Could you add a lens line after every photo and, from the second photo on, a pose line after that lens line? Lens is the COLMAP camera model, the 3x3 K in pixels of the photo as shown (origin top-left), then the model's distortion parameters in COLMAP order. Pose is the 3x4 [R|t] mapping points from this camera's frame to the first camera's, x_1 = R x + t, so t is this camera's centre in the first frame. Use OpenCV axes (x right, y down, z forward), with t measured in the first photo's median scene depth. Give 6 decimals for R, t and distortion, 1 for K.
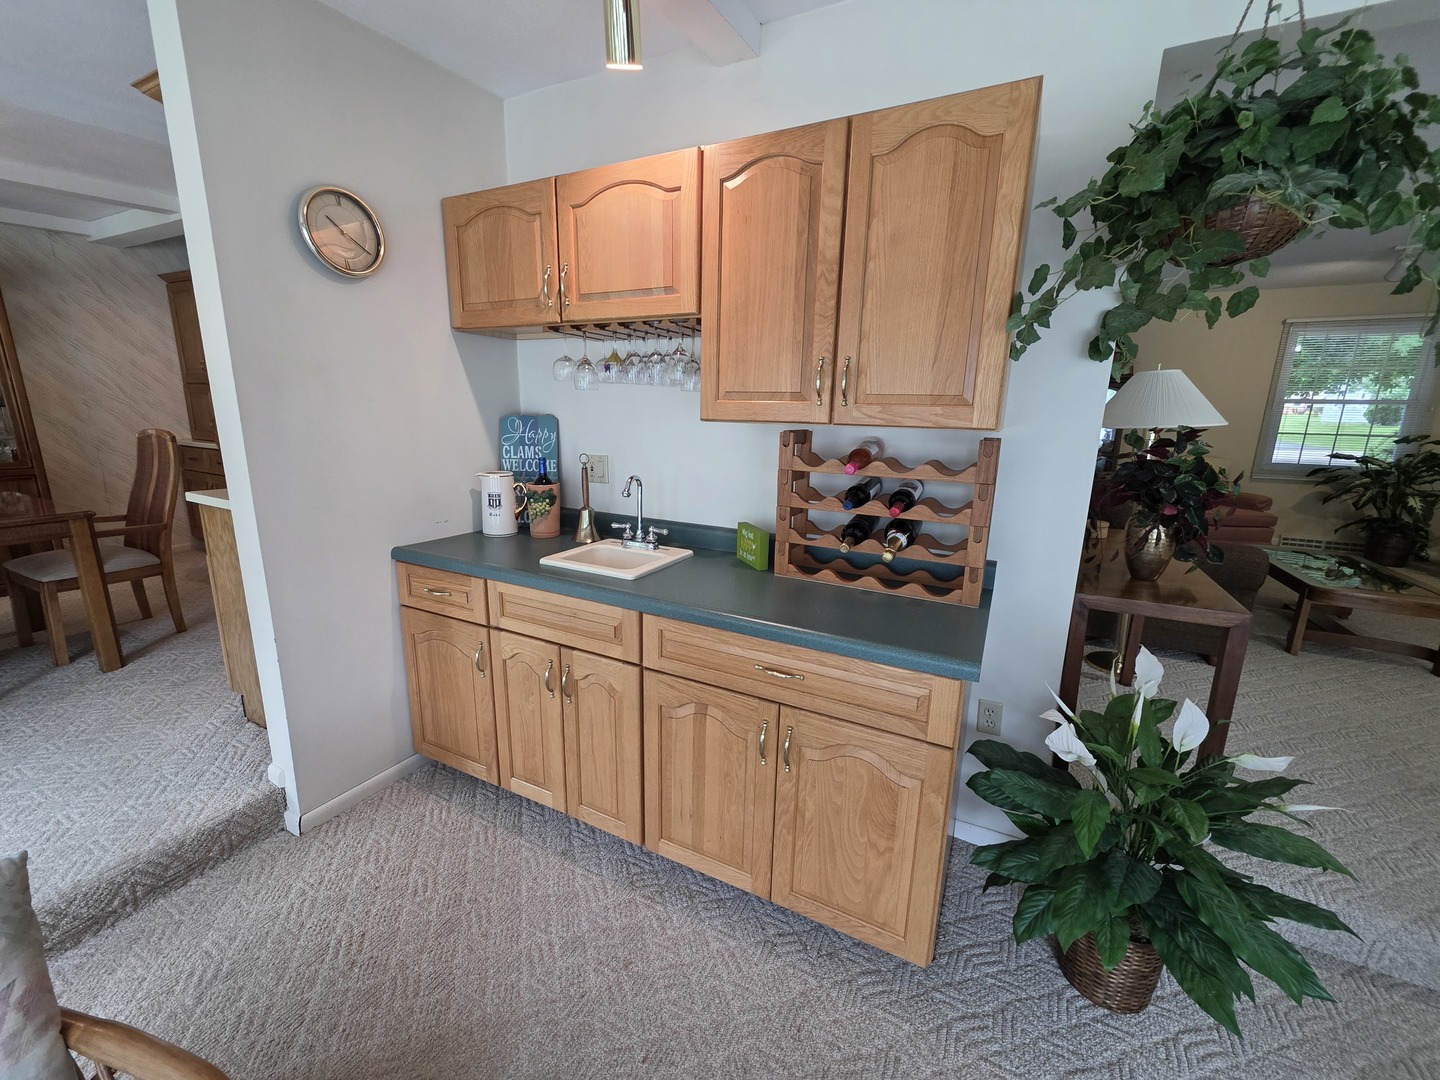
lens RADIAL K [[575.9, 0, 720.6], [0, 575.9, 536.9], [0, 0, 1]] dist [-0.001845, 0.000117]
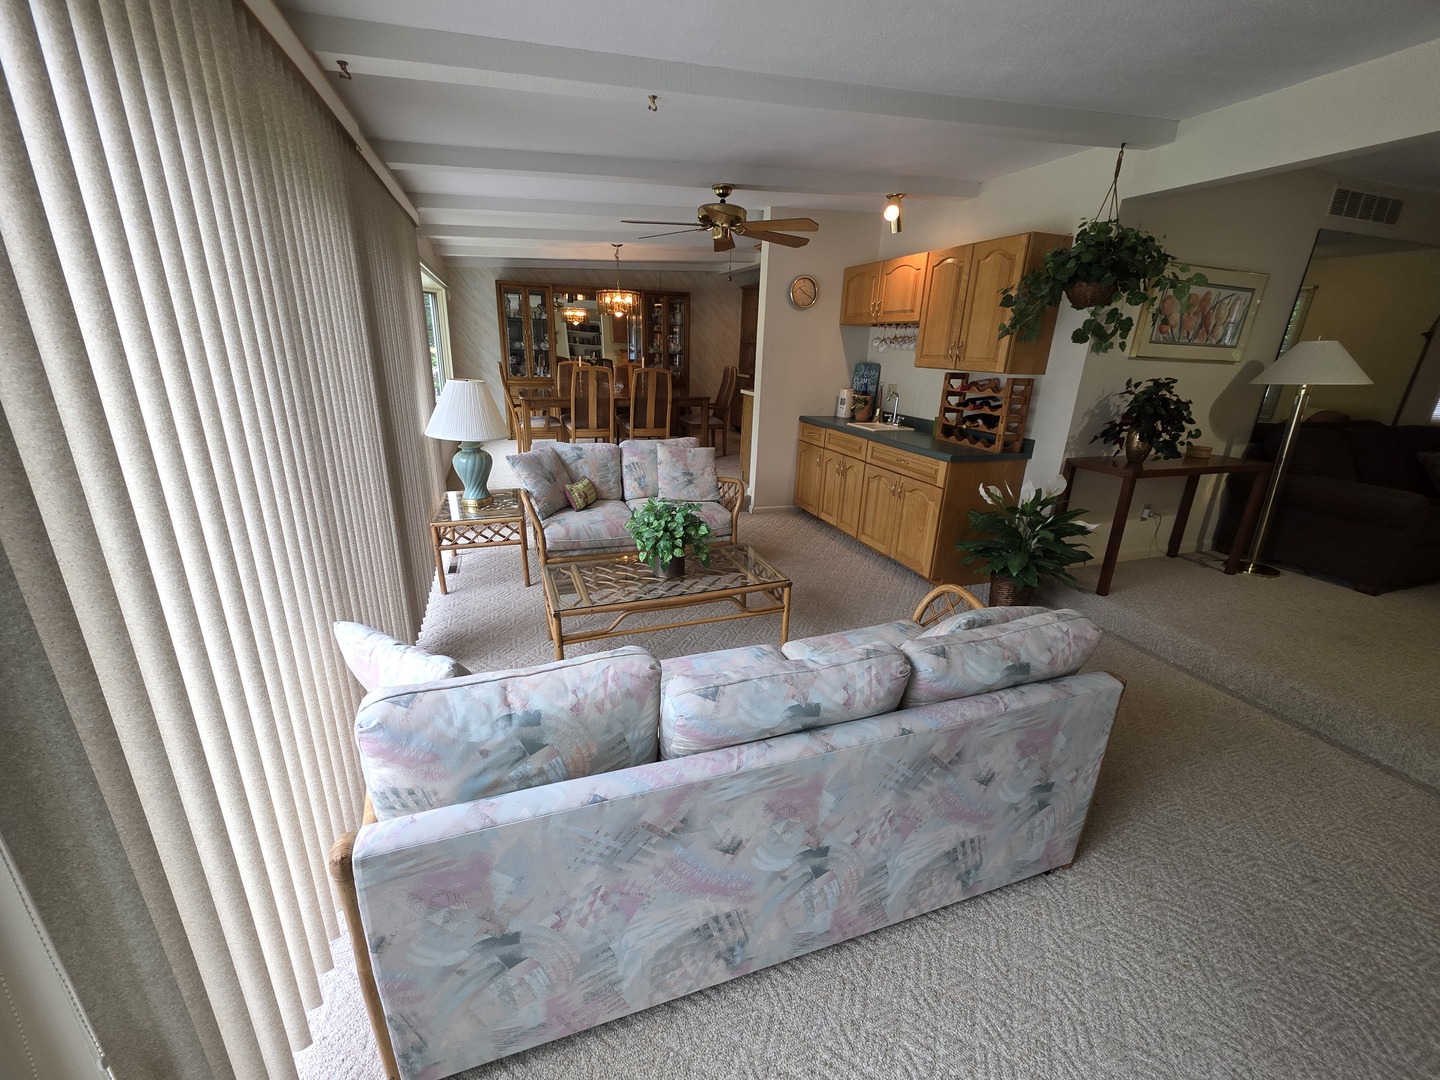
lens RADIAL K [[575.9, 0, 714.6], [0, 575.9, 537.9], [0, 0, 1]] dist [-0.001845, 0.000117]
pose [[0.727668, 0.219956, -0.649707, 0.893070], [-0.164843, 0.975509, 0.145632, 0.230108], [0.665828, 0.001128, 0.746105, -1.104947]]
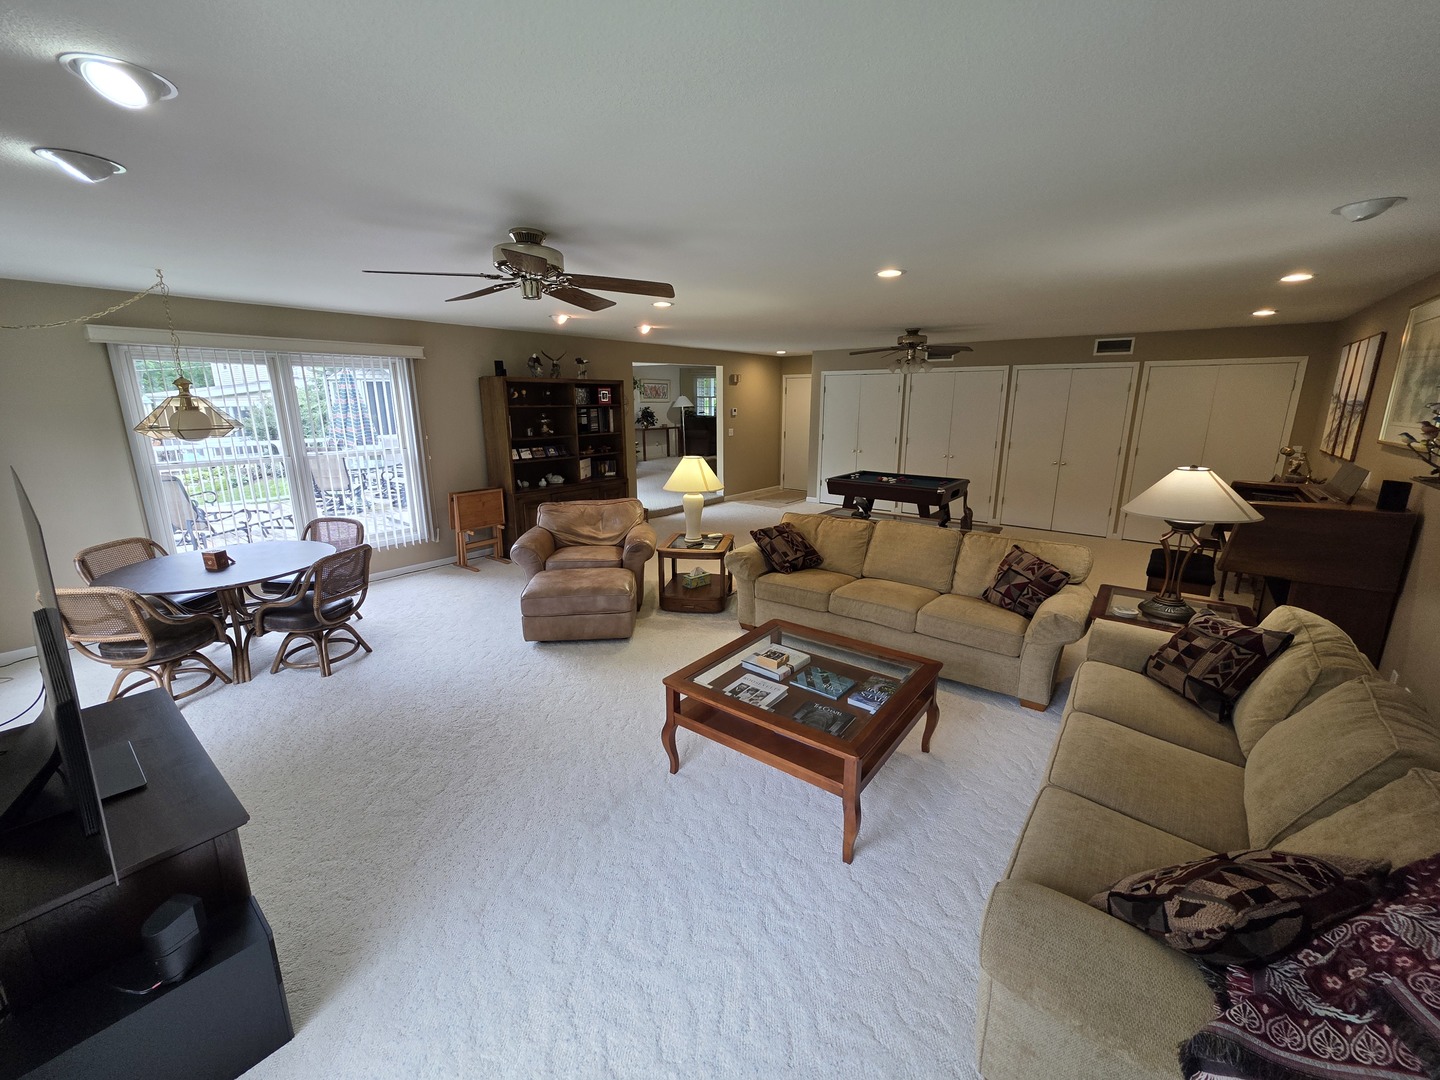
lens RADIAL K [[575.9, 0, 714.9], [0, 575.9, 533.7], [0, 0, 1]] dist [-0.001845, 0.000117]
pose [[0.978871, 0.017561, -0.203725, 2.707817], [-0.013434, 0.999676, 0.021621, 1.080250], [0.204039, -0.018427, 0.978789, -5.199497]]
